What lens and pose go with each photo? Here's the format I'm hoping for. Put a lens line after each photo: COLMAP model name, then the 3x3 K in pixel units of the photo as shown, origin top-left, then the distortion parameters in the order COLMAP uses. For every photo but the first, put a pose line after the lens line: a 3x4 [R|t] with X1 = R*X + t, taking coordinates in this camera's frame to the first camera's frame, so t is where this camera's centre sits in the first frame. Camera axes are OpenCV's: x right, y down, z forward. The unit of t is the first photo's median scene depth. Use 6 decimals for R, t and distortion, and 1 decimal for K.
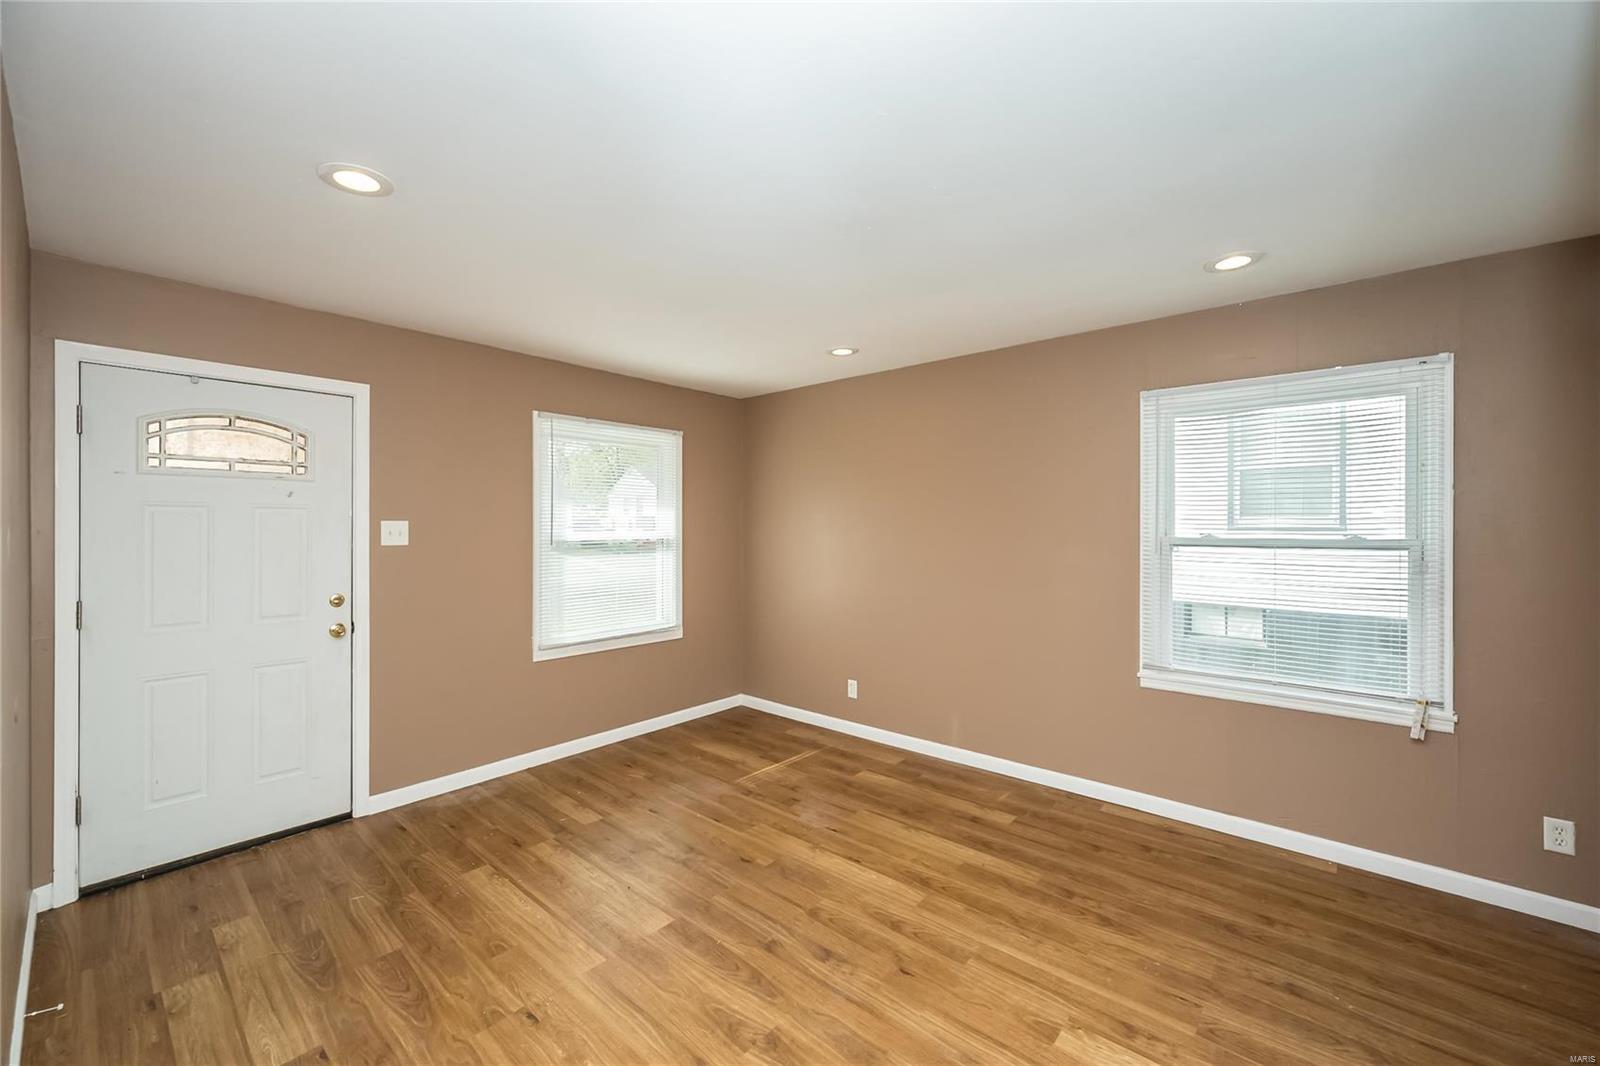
lens RADIAL K [[677.0, 0, 800.0], [0, 677.0, 533.8], [0, 0, 1]] dist [0.004641, -0.000845]
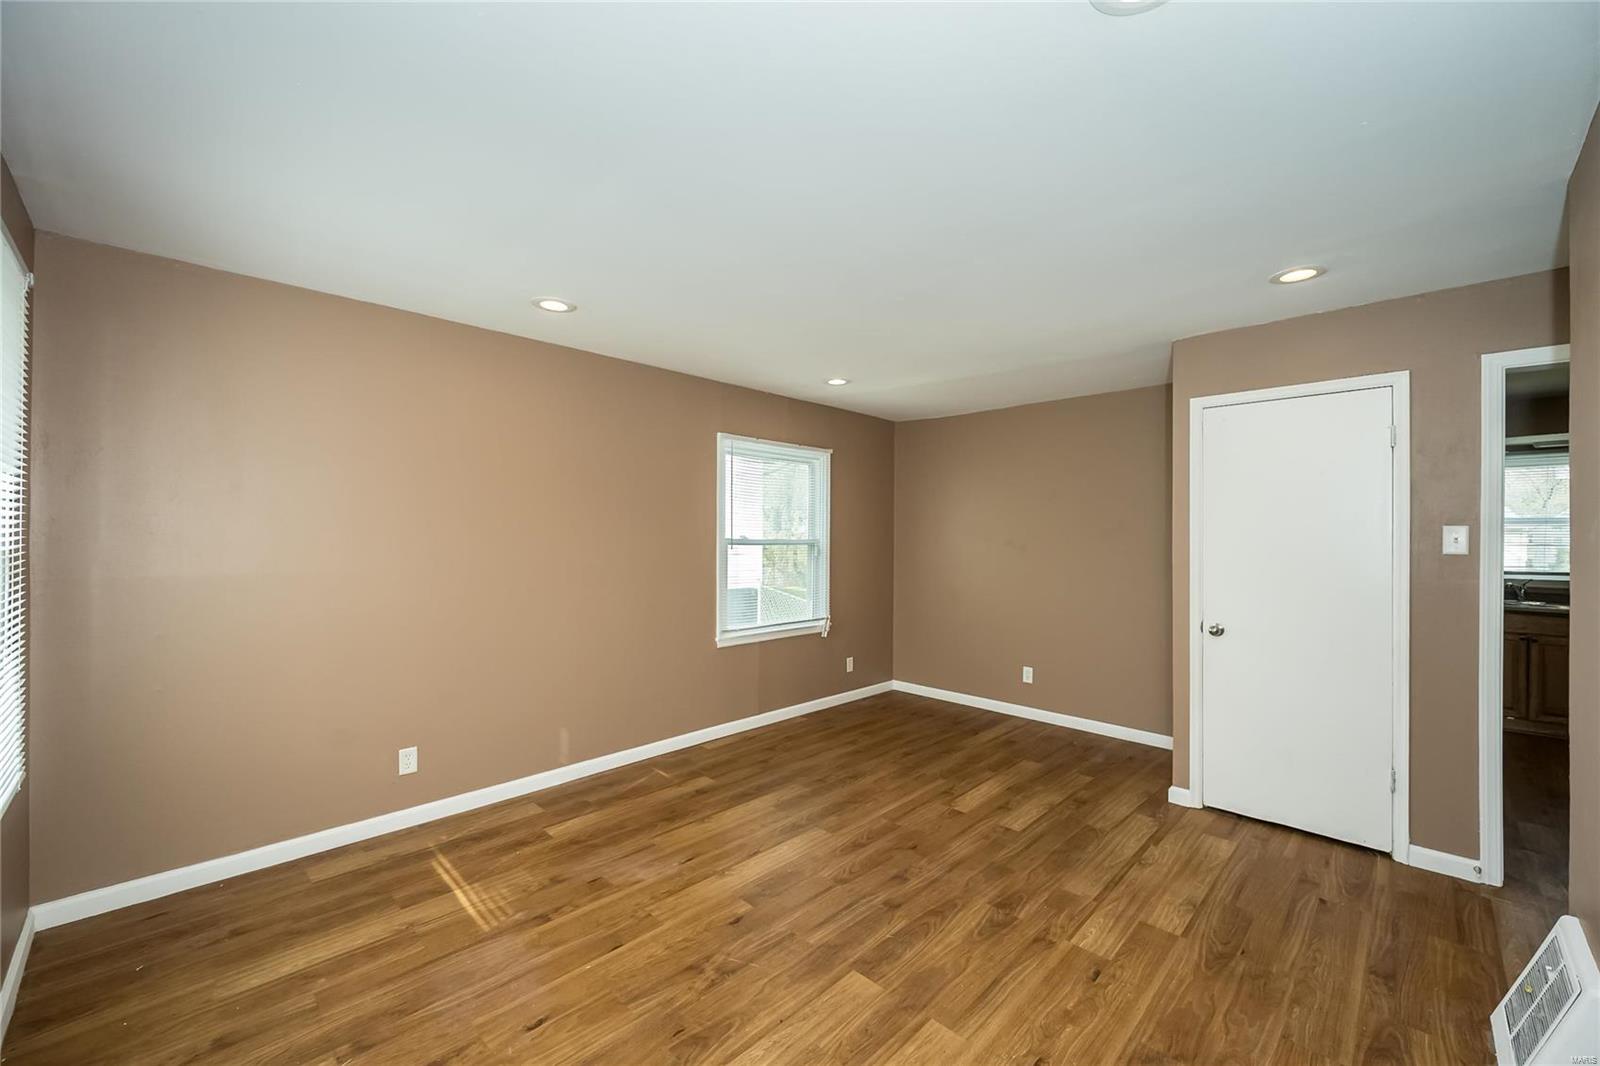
lens RADIAL K [[637.9, 0, 798.9], [0, 637.9, 530.5], [0, 0, 1]] dist [0.003801, -0.000583]
pose [[0.026686, 0.013847, 0.999548, -0.846926], [0.006921, 0.999878, -0.014036, 0.009354], [-0.999620, 0.007292, 0.026587, 0.866542]]
